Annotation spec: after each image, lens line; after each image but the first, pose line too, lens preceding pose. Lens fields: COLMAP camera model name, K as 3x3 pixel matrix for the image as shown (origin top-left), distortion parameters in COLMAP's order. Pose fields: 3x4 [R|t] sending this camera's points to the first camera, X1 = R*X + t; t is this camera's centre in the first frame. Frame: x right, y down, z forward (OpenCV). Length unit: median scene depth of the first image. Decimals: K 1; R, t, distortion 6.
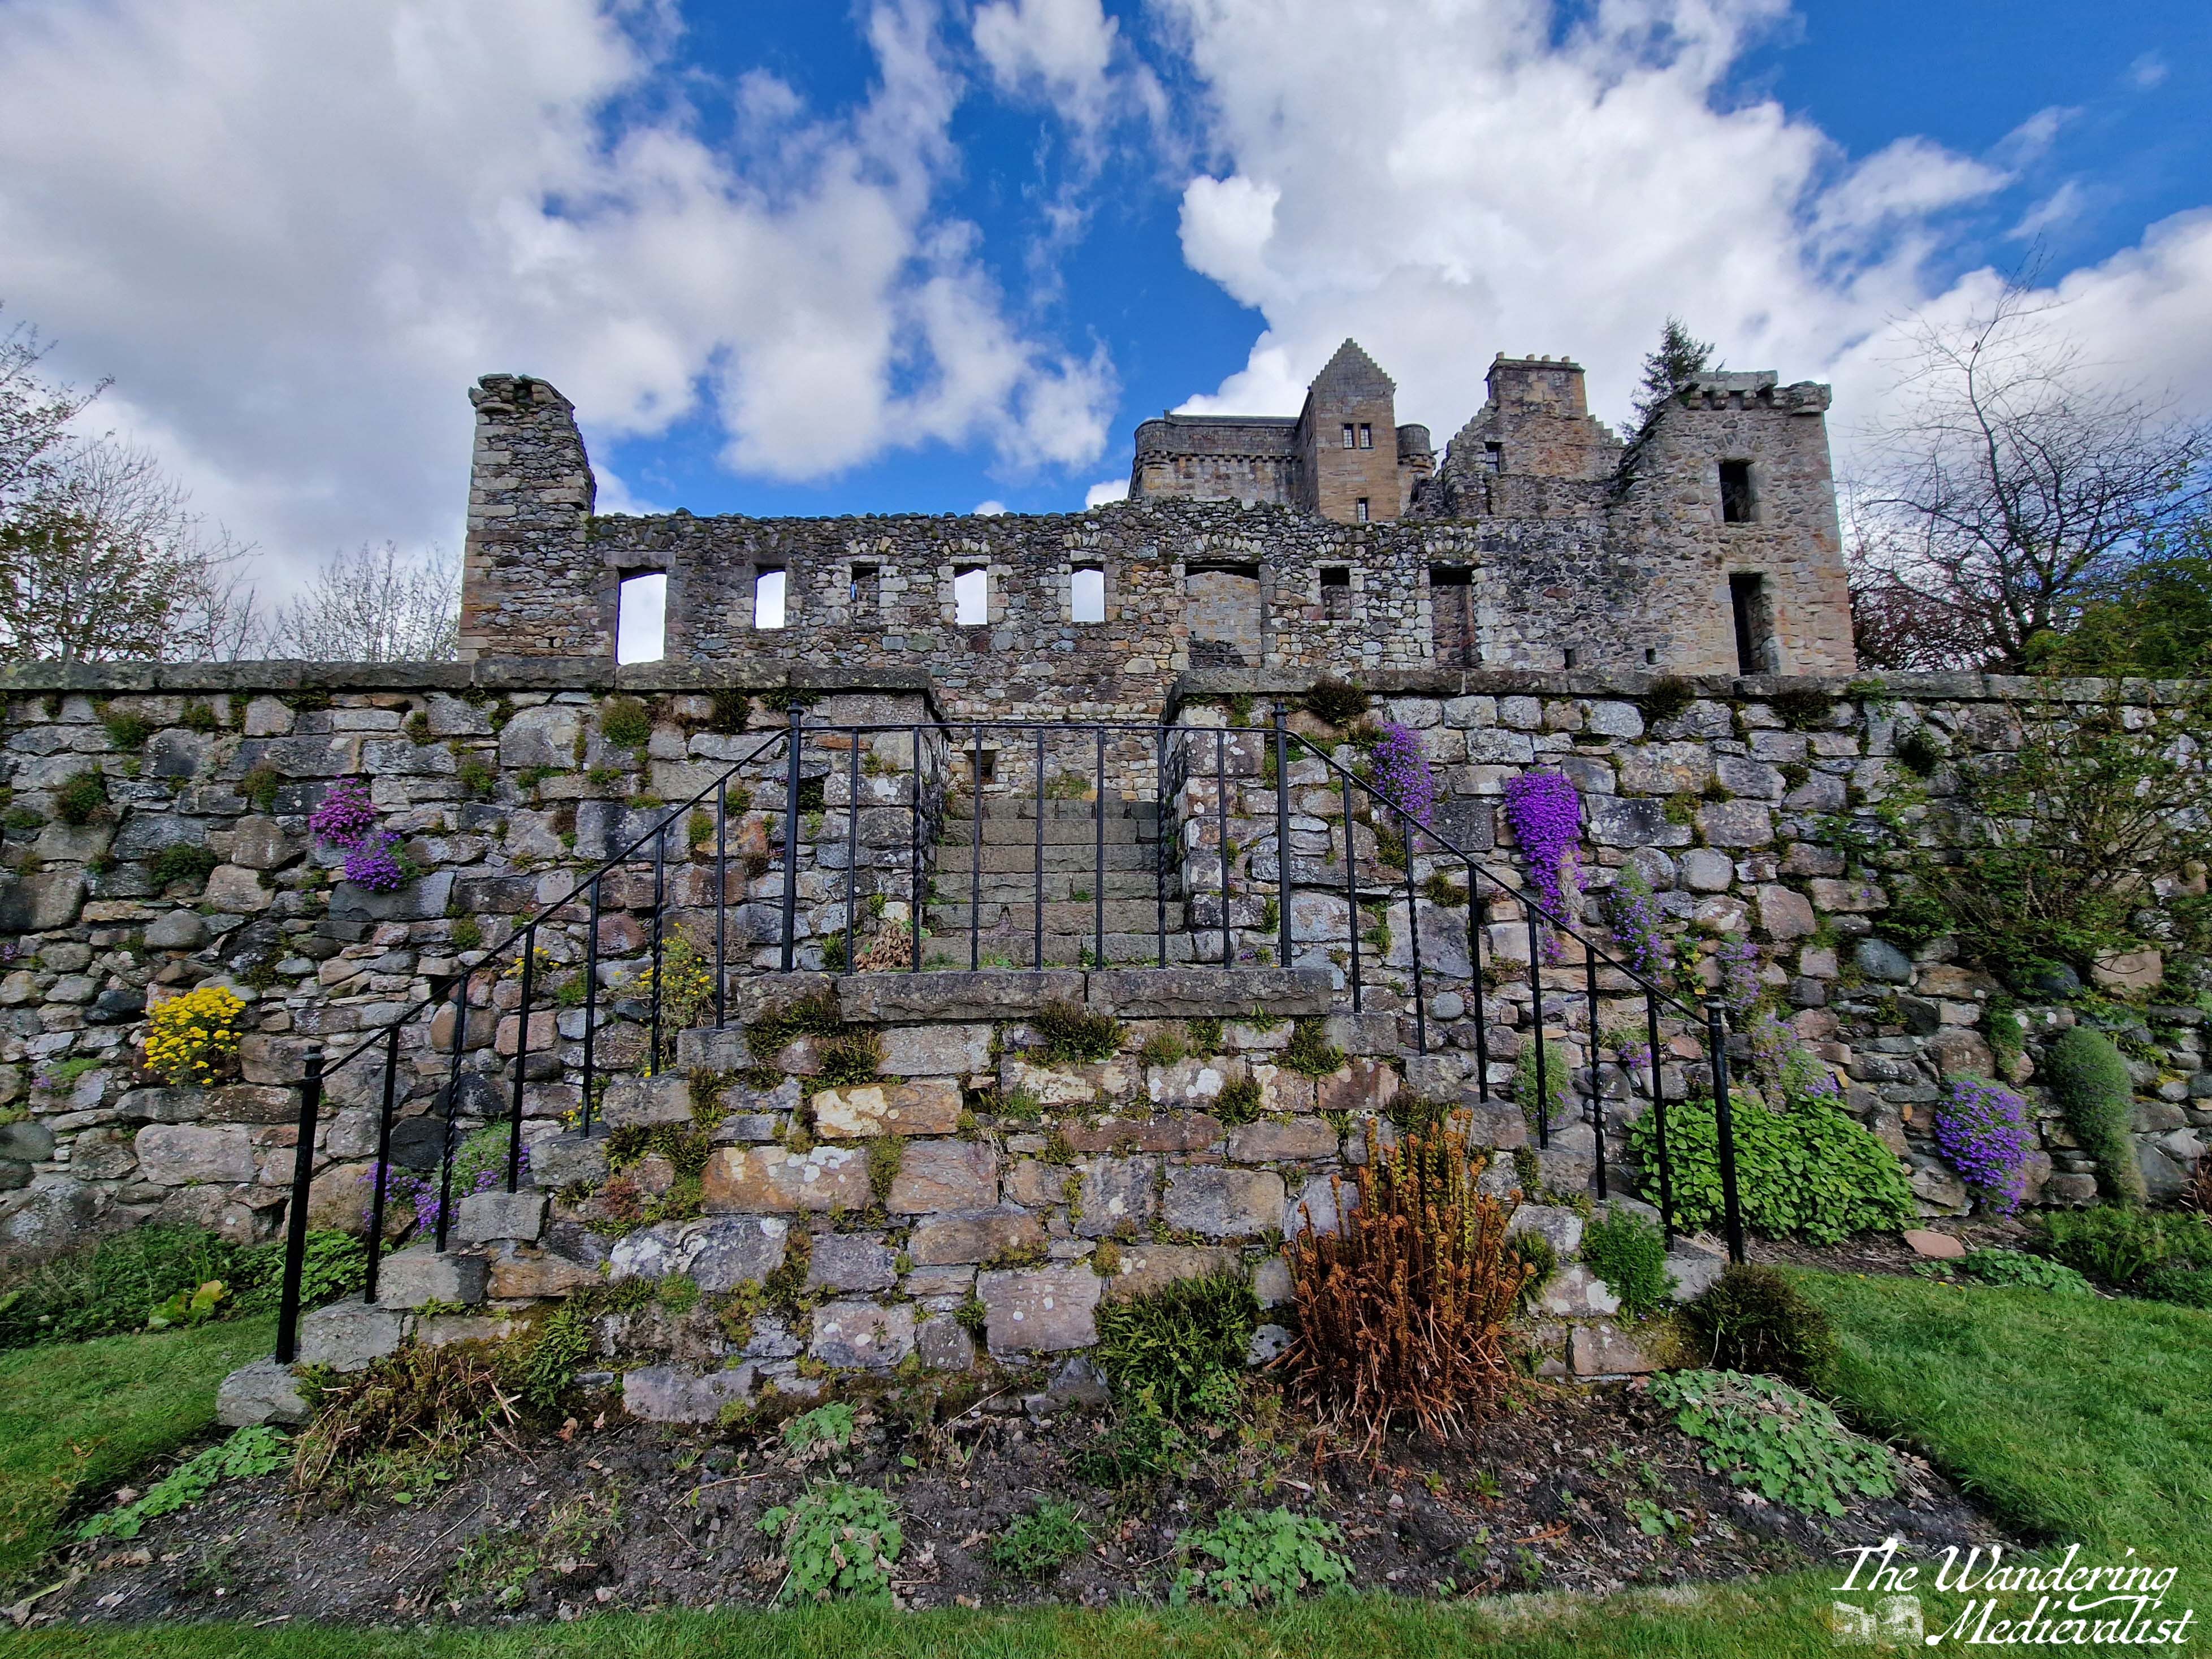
lens RADIAL K [[908.8, 0, 1105.7], [0, 908.8, 840.6], [0, 0, 1]] dist [-0.002470, -0.000407]
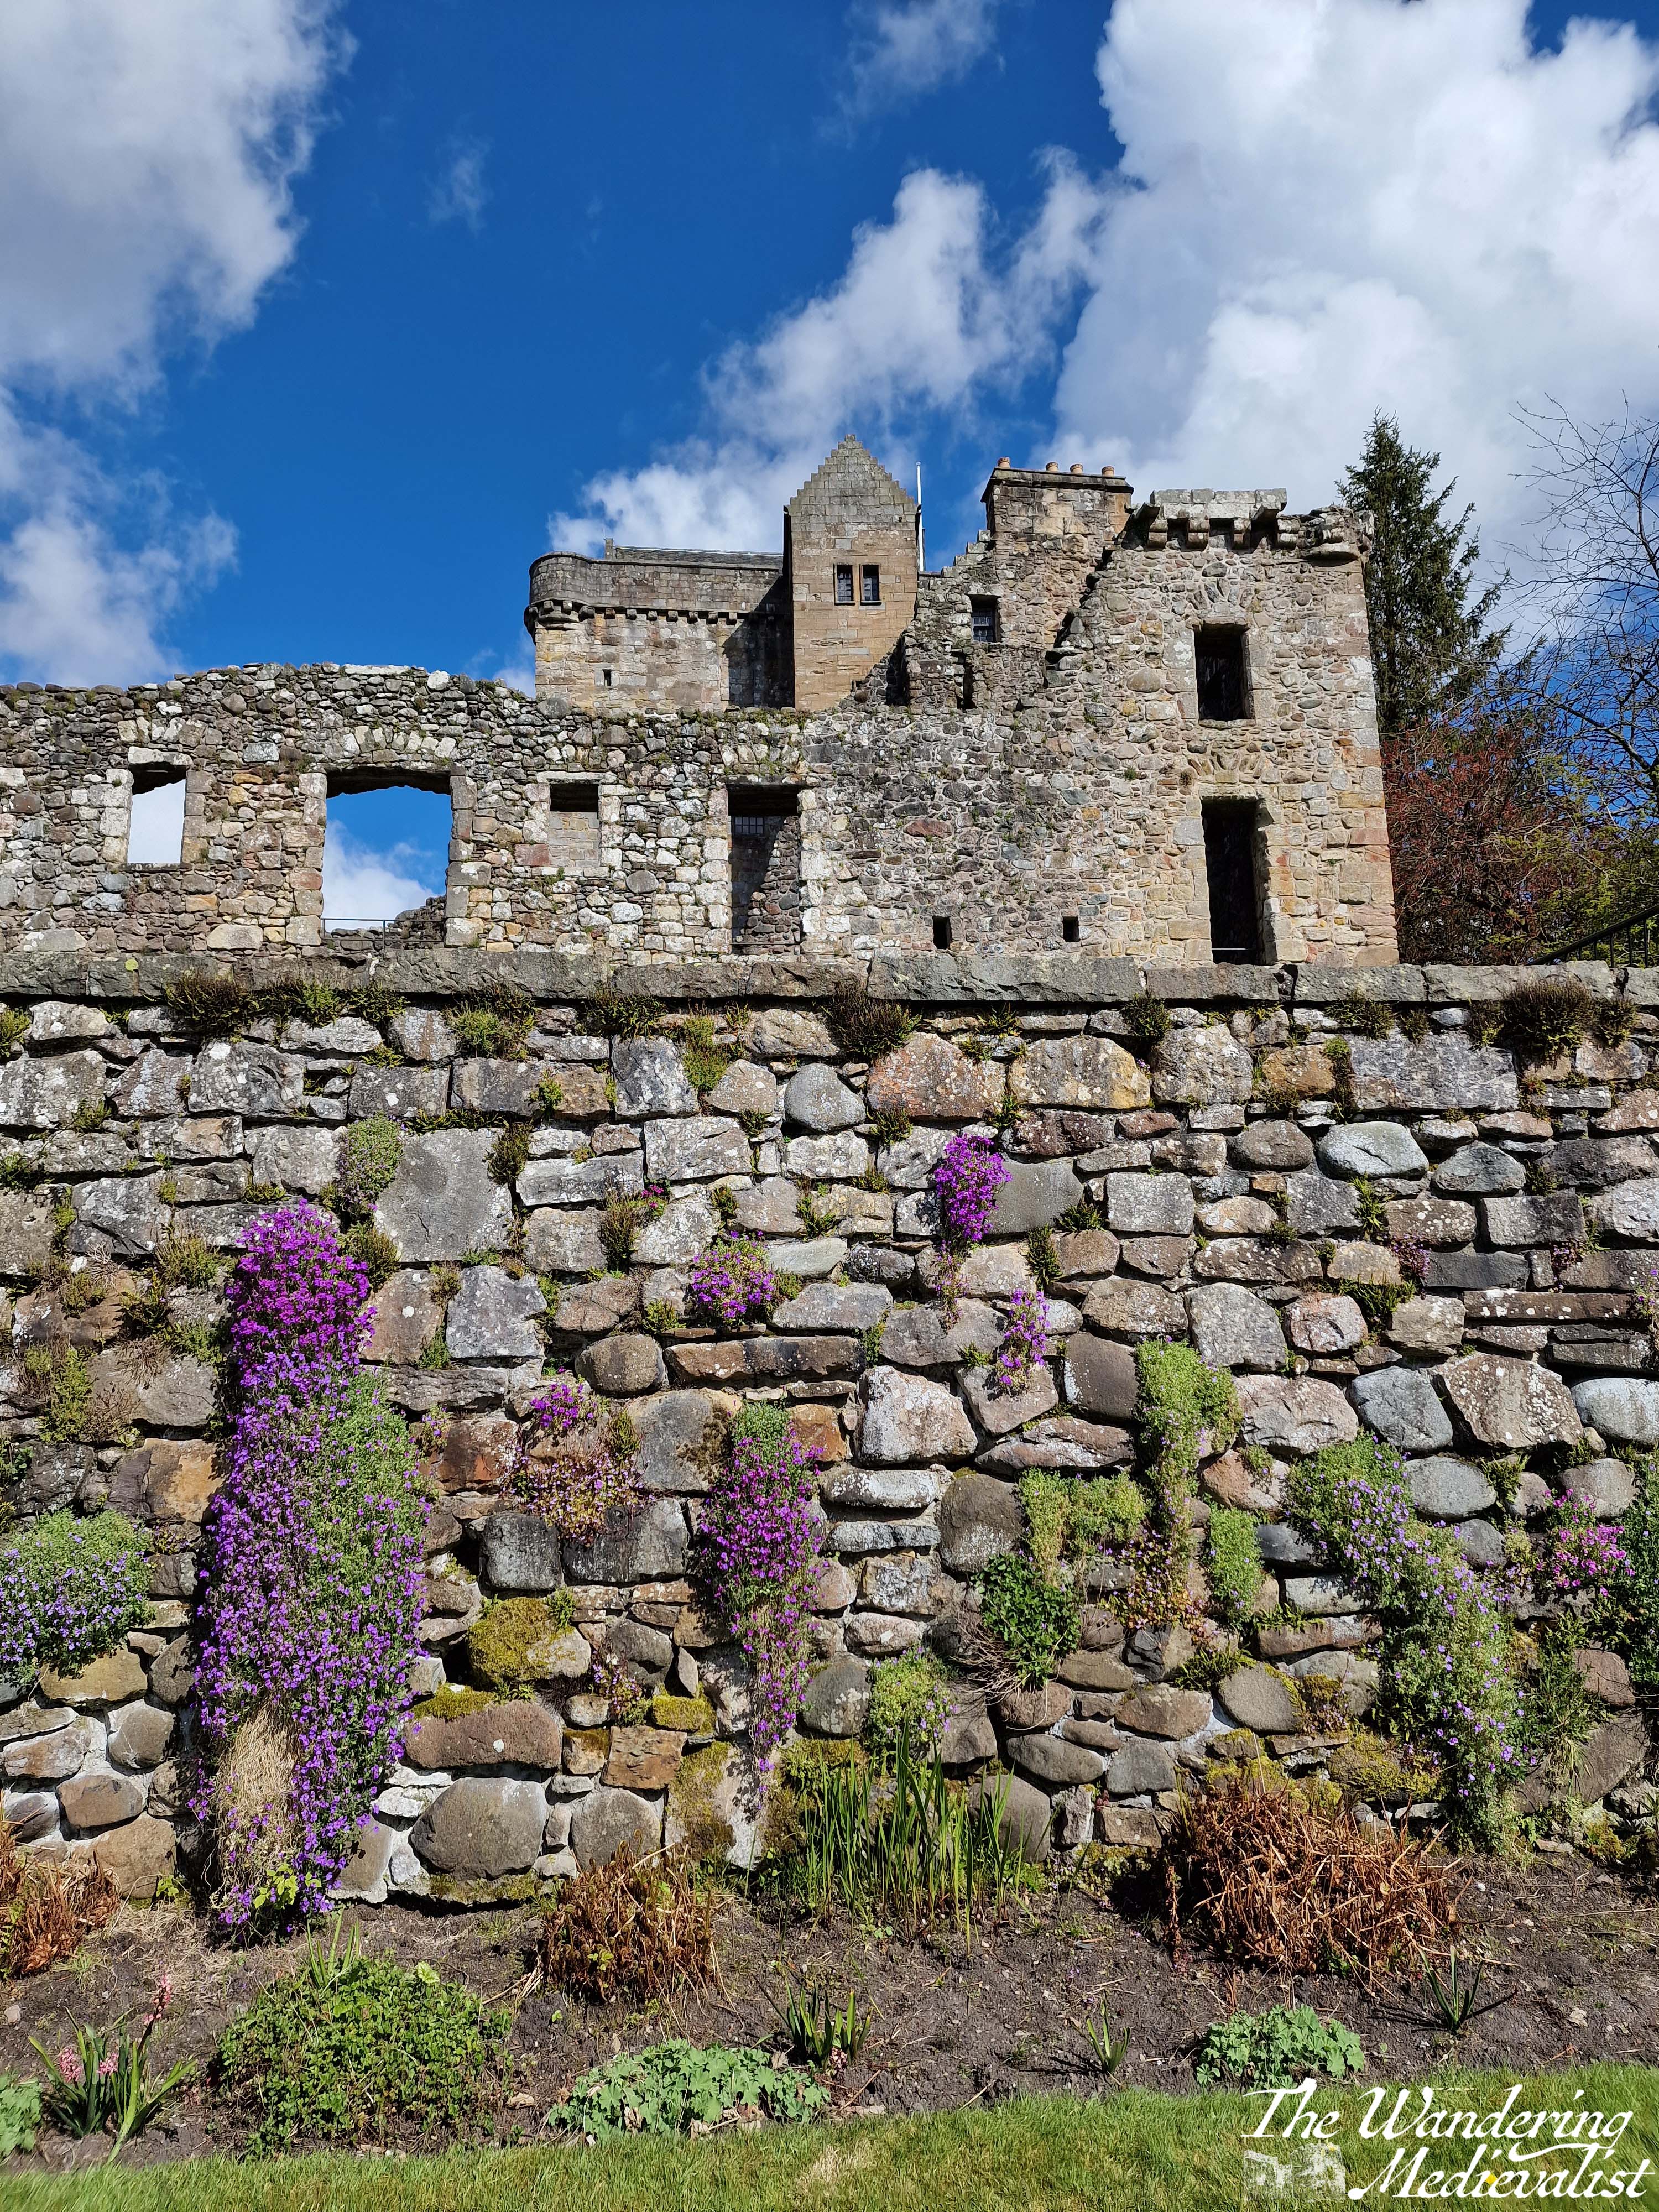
lens RADIAL K [[1481.6, 0, 831.9], [0, 1481.6, 1102.5], [0, 0, 1]] dist [0.075554, -0.060450]
pose [[0.998430, 0.001791, 0.055984, 0.371358], [0.003021, 0.996312, -0.085755, 0.003833], [-0.055931, 0.085790, 0.994742, -0.002612]]
